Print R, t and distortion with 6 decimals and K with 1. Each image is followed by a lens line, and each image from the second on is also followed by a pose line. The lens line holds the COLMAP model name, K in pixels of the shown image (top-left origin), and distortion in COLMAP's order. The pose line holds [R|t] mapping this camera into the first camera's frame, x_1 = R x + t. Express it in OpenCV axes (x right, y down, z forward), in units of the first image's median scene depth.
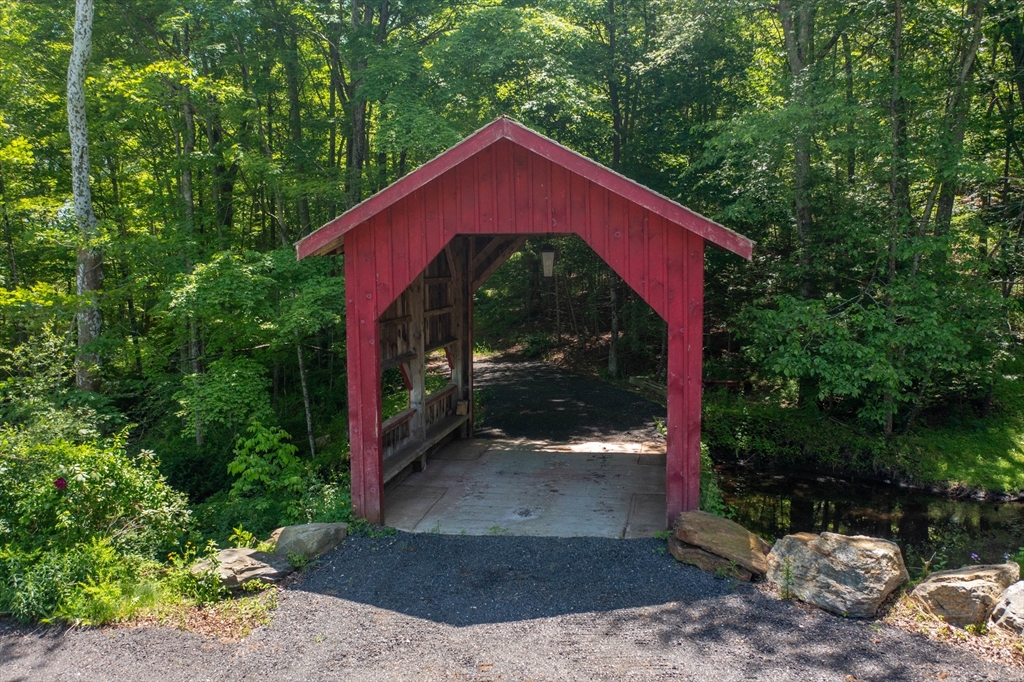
lens RADIAL K [[801.6, 0, 512.0], [0, 801.6, 341.0], [0, 0, 1]] dist [-0.034137, 0.011752]
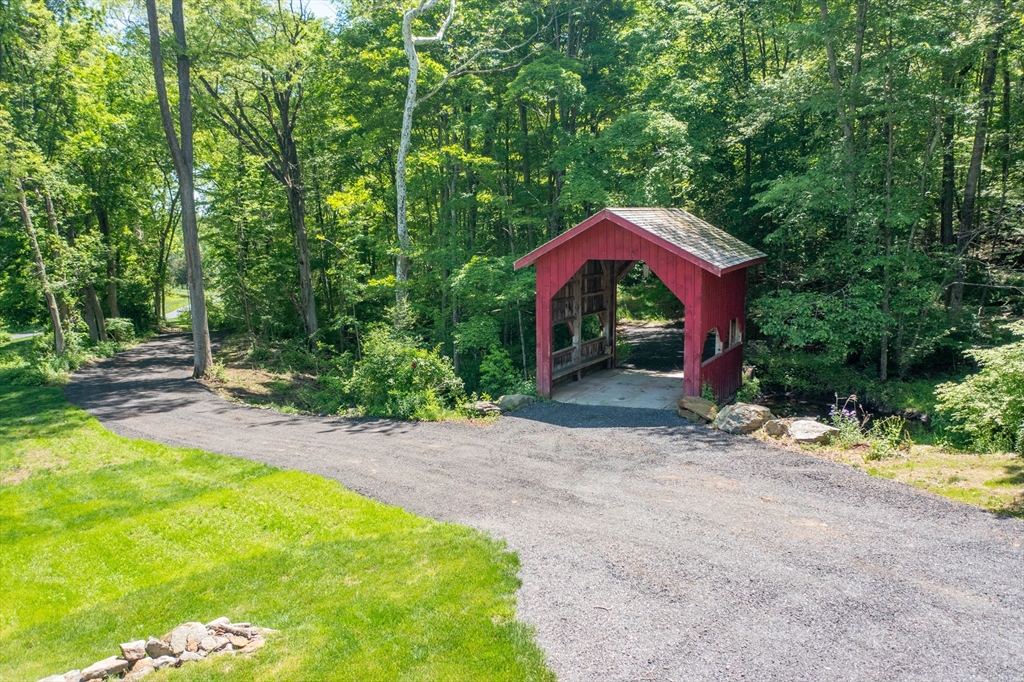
lens RADIAL K [[801.6, 0, 512.0], [0, 801.6, 341.0], [0, 0, 1]] dist [-0.034137, 0.011752]
pose [[0.959448, 0.039716, -0.279075, 0.312310], [-0.028568, 0.998627, 0.043901, -0.007082], [0.280435, -0.034148, 0.959265, -1.002247]]
